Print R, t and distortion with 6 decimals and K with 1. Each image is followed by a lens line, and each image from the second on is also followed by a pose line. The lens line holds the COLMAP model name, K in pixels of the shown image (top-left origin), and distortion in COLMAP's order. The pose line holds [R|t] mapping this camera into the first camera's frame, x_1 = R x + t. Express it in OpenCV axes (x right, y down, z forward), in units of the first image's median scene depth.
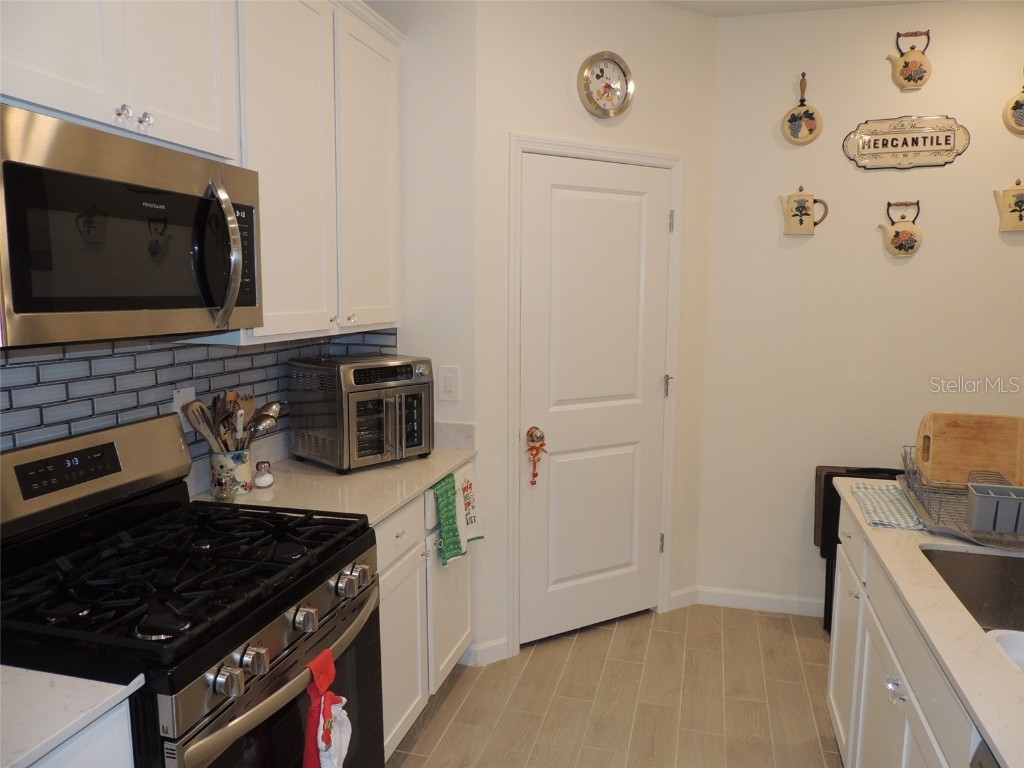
lens RADIAL K [[731.9, 0, 526.0], [0, 731.9, 386.2], [0, 0, 1]] dist [-0.029620, 0.012534]
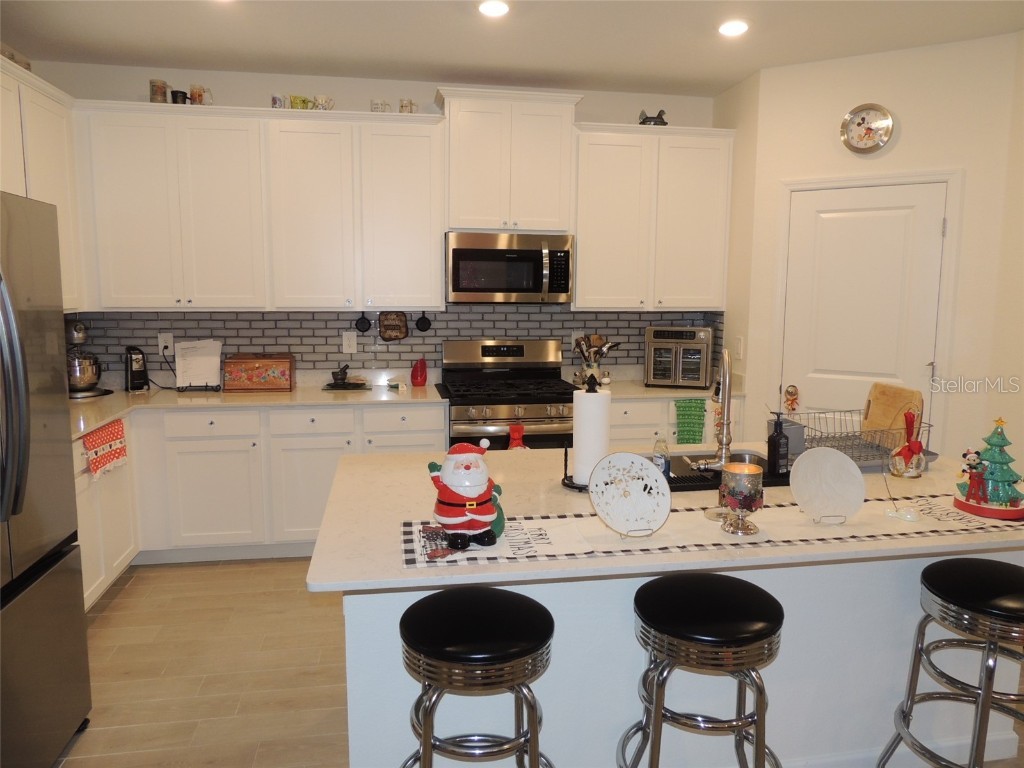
lens RADIAL K [[731.9, 0, 516.6], [0, 731.9, 386.2], [0, 0, 1]] dist [-0.029620, 0.012534]
pose [[0.416453, 0.118521, -0.901399, 1.081438], [-0.122749, 0.989718, 0.073422, 0.020120], [0.900833, 0.080069, 0.426719, -0.072461]]
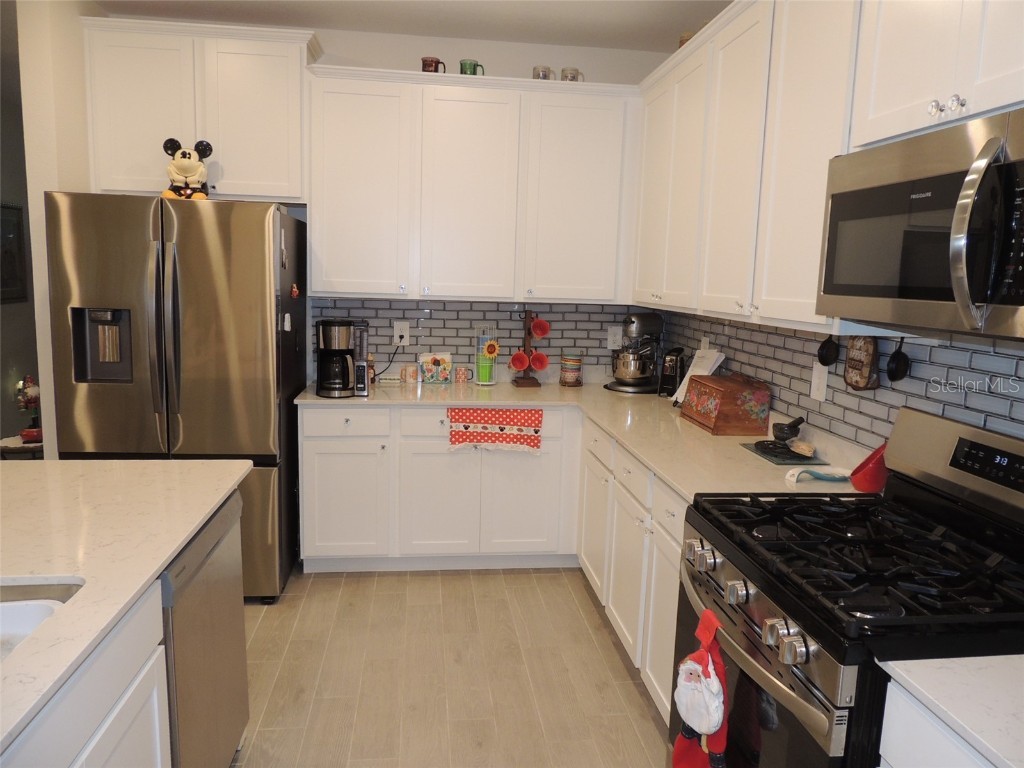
lens RADIAL K [[731.9, 0, 515.2], [0, 731.9, 382.5], [0, 0, 1]] dist [-0.029620, 0.012534]
pose [[-0.930435, 0.017193, -0.366053, 0.194211], [-0.085177, 0.961395, 0.261659, -0.111627], [0.356420, 0.274636, -0.893051, 0.913156]]
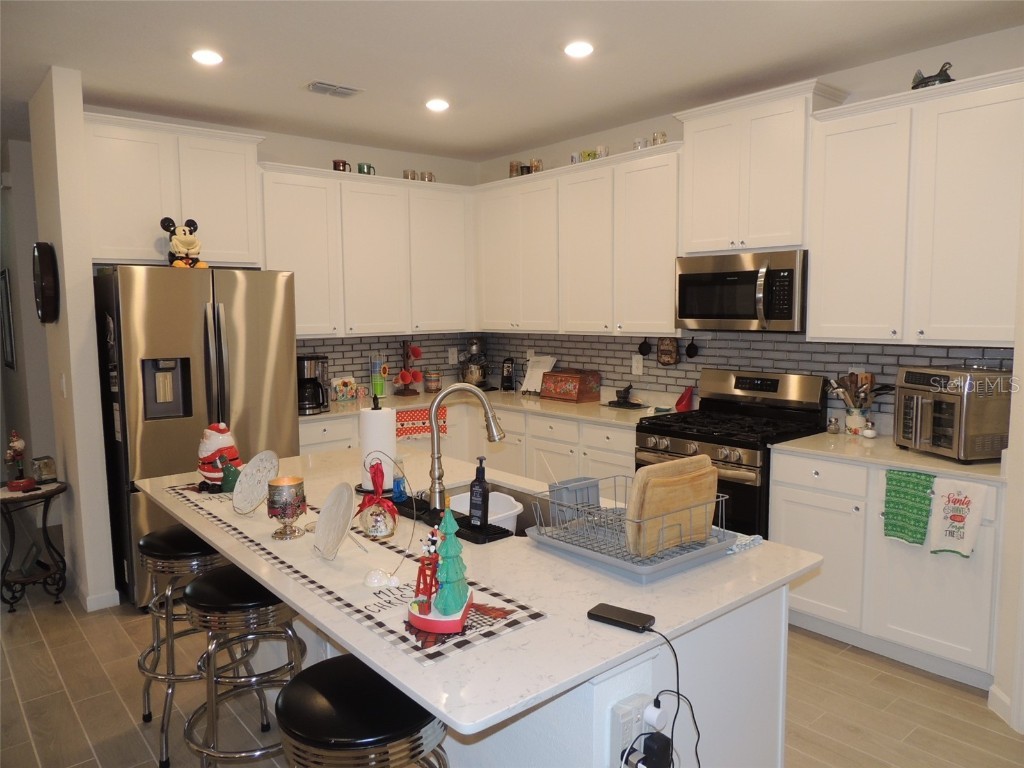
lens RADIAL K [[731.9, 0, 516.5], [0, 731.9, 382.6], [0, 0, 1]] dist [-0.029620, 0.012534]
pose [[-0.577353, 0.081509, -0.812416, 1.042523], [-0.100845, 0.980268, 0.170016, -0.129387], [0.810243, 0.180087, -0.557741, 0.970737]]
